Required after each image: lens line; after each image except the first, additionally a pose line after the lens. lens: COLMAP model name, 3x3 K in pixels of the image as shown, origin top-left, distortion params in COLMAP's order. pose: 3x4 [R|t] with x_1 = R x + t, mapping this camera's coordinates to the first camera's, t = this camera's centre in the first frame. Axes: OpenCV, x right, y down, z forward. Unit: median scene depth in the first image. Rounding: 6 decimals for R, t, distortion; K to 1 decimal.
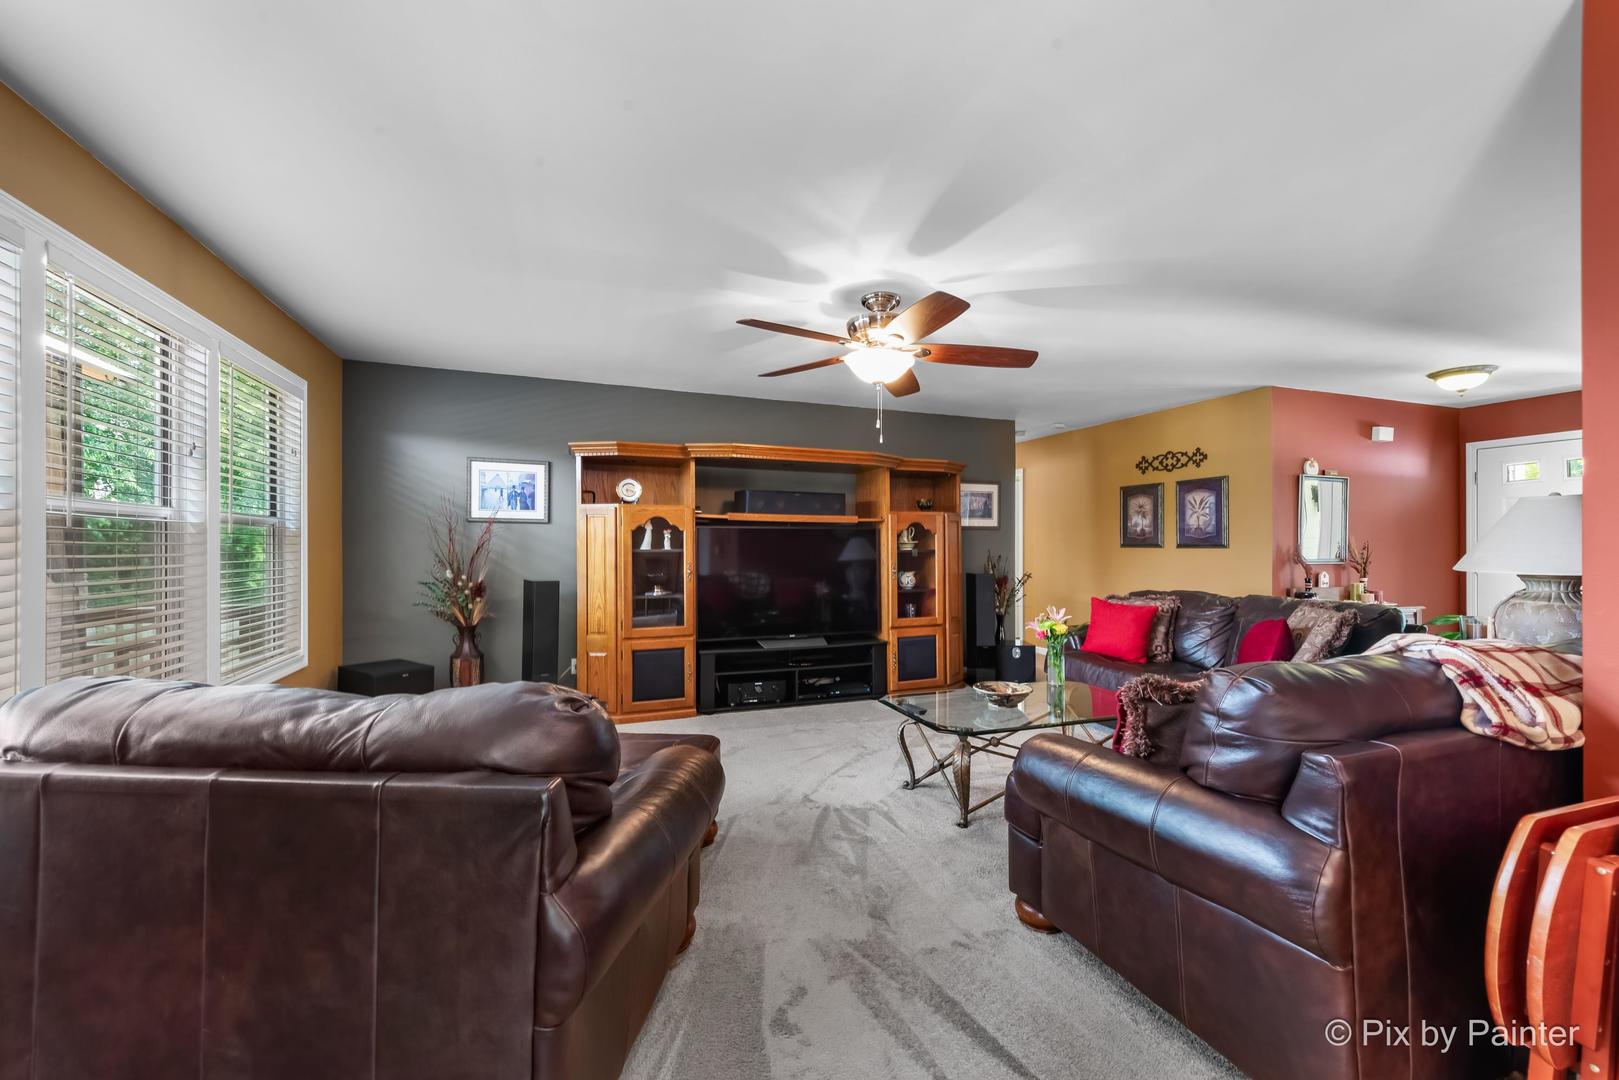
lens RADIAL K [[645.9, 0, 825.1], [0, 645.9, 549.3], [0, 0, 1]] dist [0.002885, -0.000162]
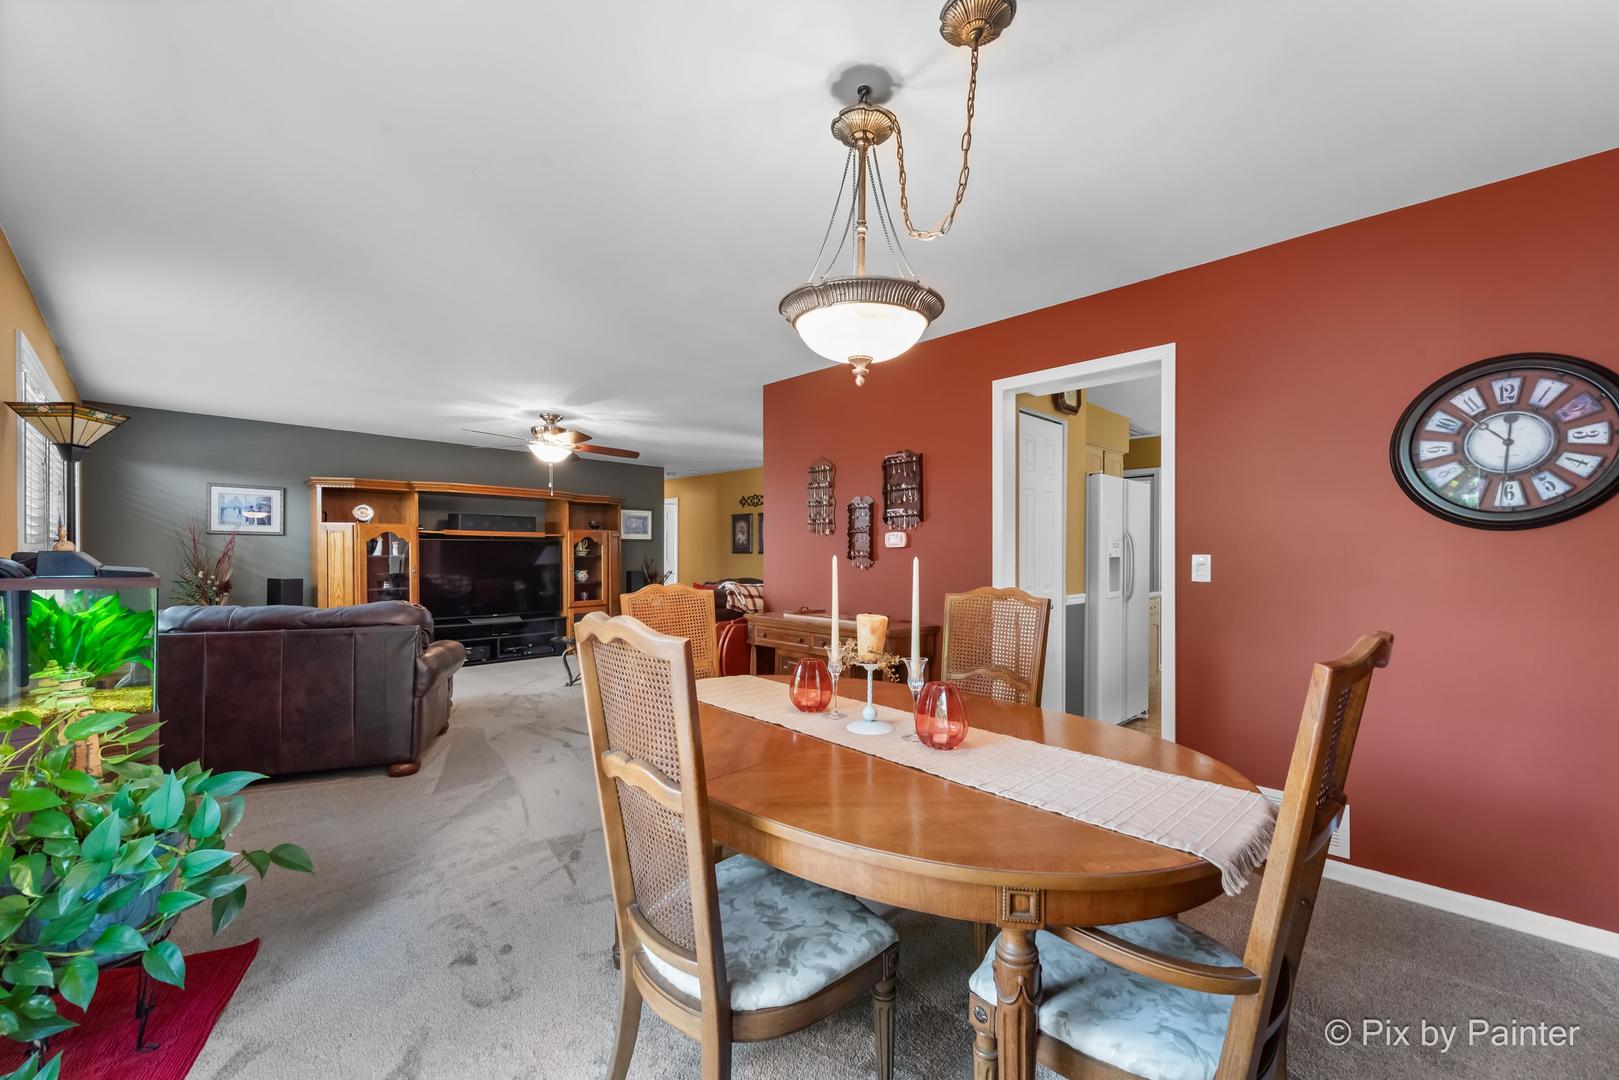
lens RADIAL K [[645.9, 0, 825.1], [0, 645.9, 549.3], [0, 0, 1]] dist [0.002885, -0.000162]
pose [[0.909725, 0.001469, 0.415209, 0.020994], [0.002703, 0.999952, -0.009460, 0.002701], [-0.415202, 0.009728, 0.909677, -0.636072]]
